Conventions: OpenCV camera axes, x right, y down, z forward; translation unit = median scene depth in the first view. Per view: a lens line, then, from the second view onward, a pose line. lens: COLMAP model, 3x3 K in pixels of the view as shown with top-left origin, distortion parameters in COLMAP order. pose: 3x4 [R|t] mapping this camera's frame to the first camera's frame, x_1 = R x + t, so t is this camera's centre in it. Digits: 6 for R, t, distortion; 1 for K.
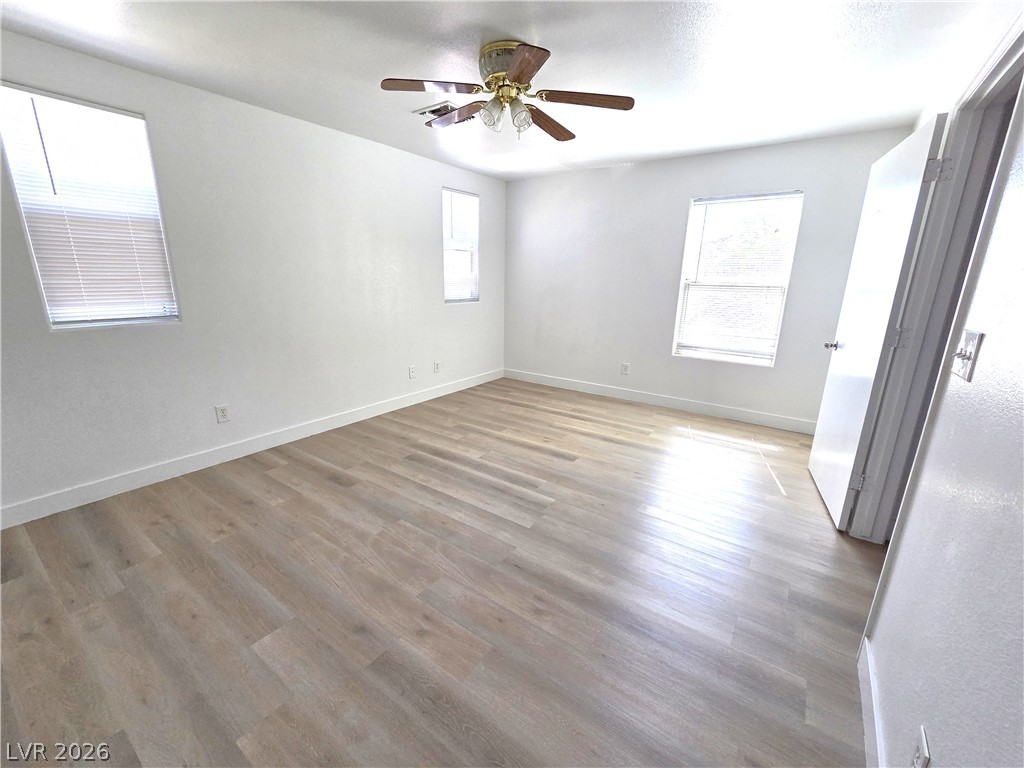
lens RADIAL K [[420.6, 0, 506.4], [0, 420.6, 384.5], [0, 0, 1]] dist [0.001829, -0.000724]
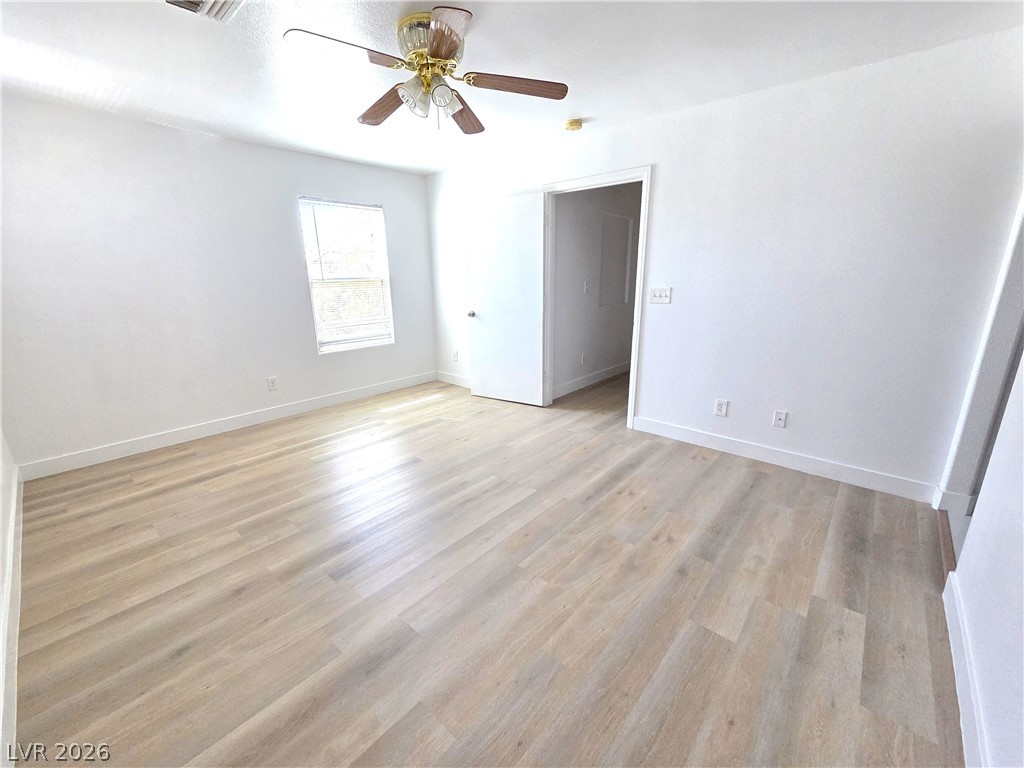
lens RADIAL K [[420.6, 0, 501.9], [0, 420.6, 383.5], [0, 0, 1]] dist [0.001829, -0.000724]
pose [[0.110352, -0.271369, 0.956128, -0.734285], [0.264431, 0.935347, 0.234951, -0.174833], [-0.958070, 0.226902, 0.174975, 0.608923]]
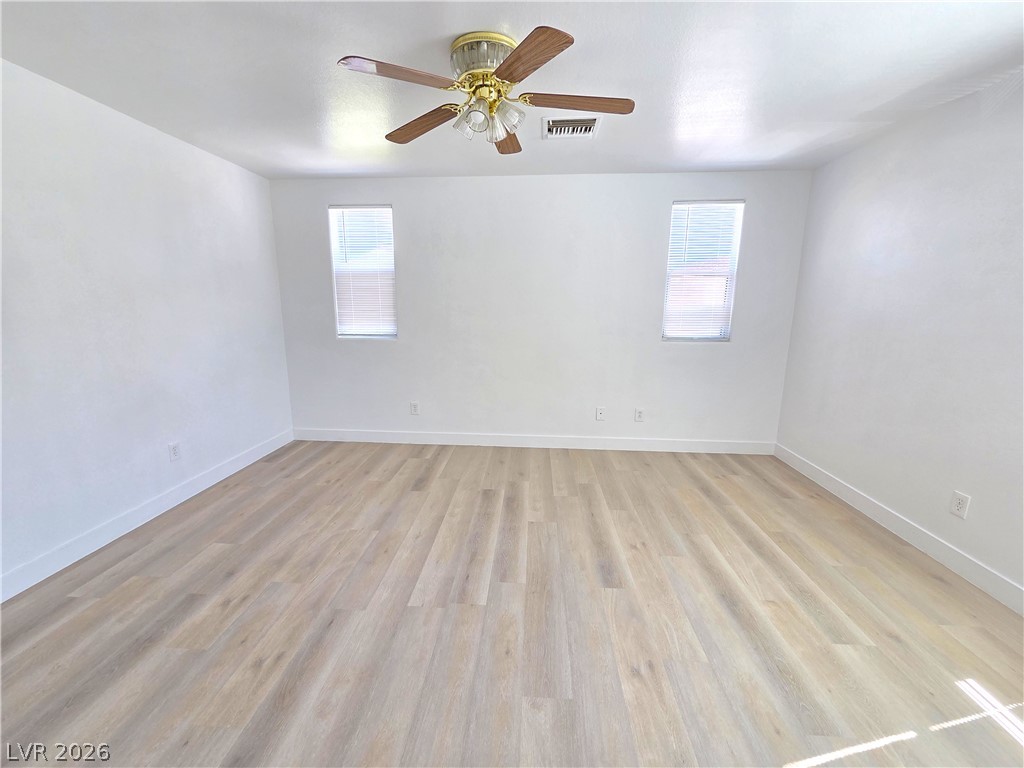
lens RADIAL K [[420.6, 0, 505.6], [0, 420.6, 388.2], [0, 0, 1]] dist [0.001829, -0.000724]
pose [[0.527761, 0.158950, -0.834388, 0.581713], [-0.211945, 0.975905, 0.051851, -0.122105], [0.822525, 0.149480, 0.548733, 0.472481]]
